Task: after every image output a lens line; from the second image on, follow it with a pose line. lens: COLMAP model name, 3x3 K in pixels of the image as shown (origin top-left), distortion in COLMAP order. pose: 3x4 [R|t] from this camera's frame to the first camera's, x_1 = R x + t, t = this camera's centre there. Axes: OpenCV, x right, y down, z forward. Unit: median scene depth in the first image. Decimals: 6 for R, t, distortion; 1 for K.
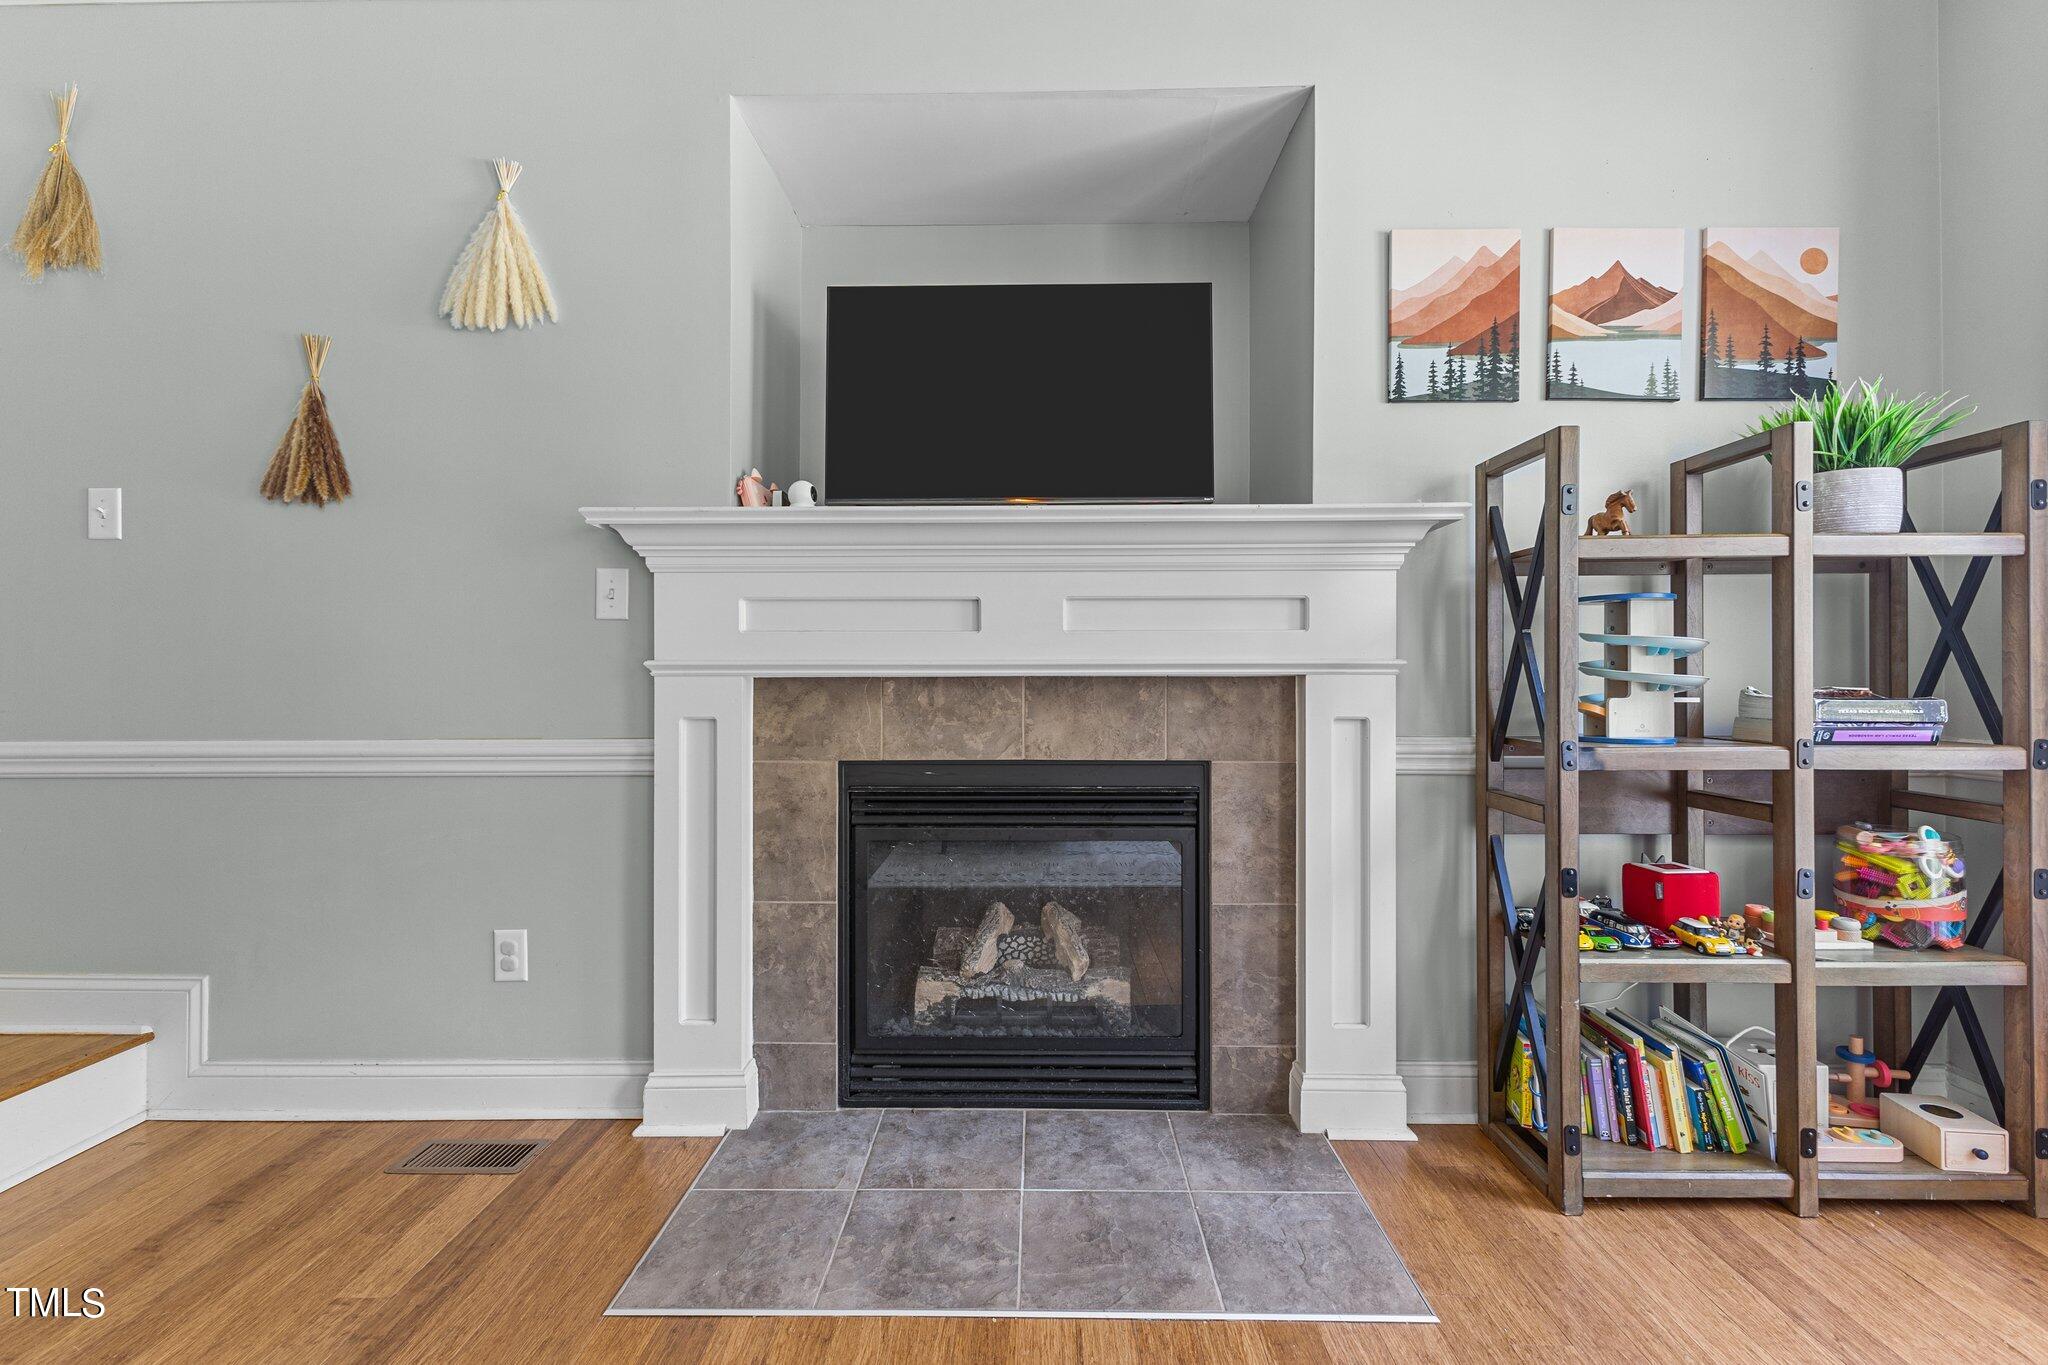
lens RADIAL K [[882.4, 0, 1015.8], [0, 882.4, 682.6], [0, 0, 1]] dist [0.007209, 0.000156]
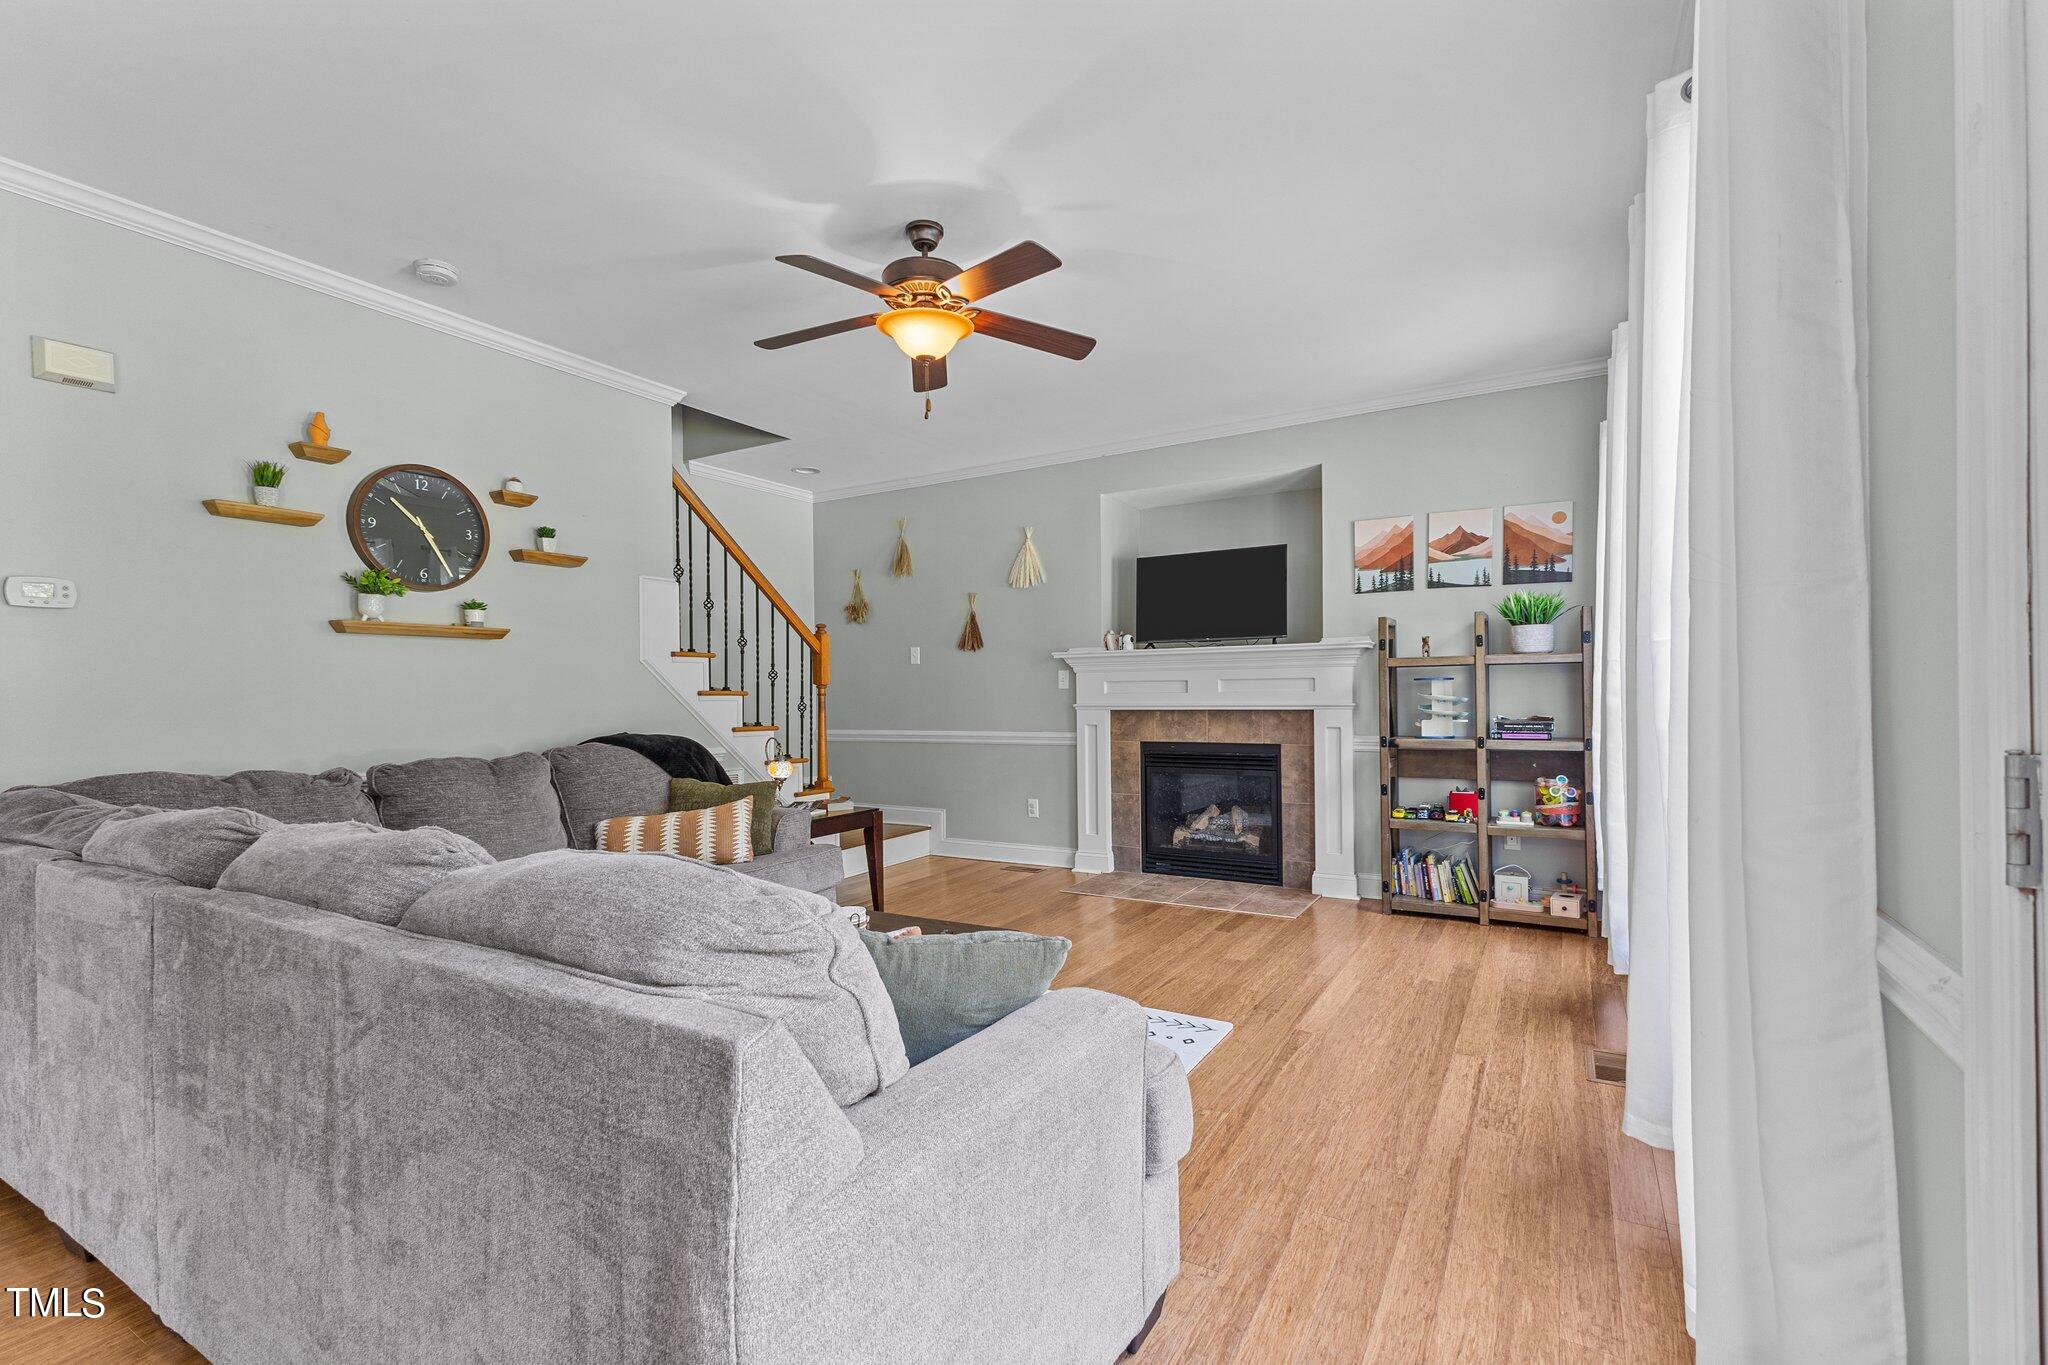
lens RADIAL K [[907.6, 0, 1036.0], [0, 907.6, 698.6], [0, 0, 1]] dist [0.002849, 0.000330]
pose [[0.876548, -0.004981, -0.481289, 0.841465], [0.010526, 0.999906, 0.008822, -0.067757], [0.481199, -0.012799, 0.876518, -1.543563]]
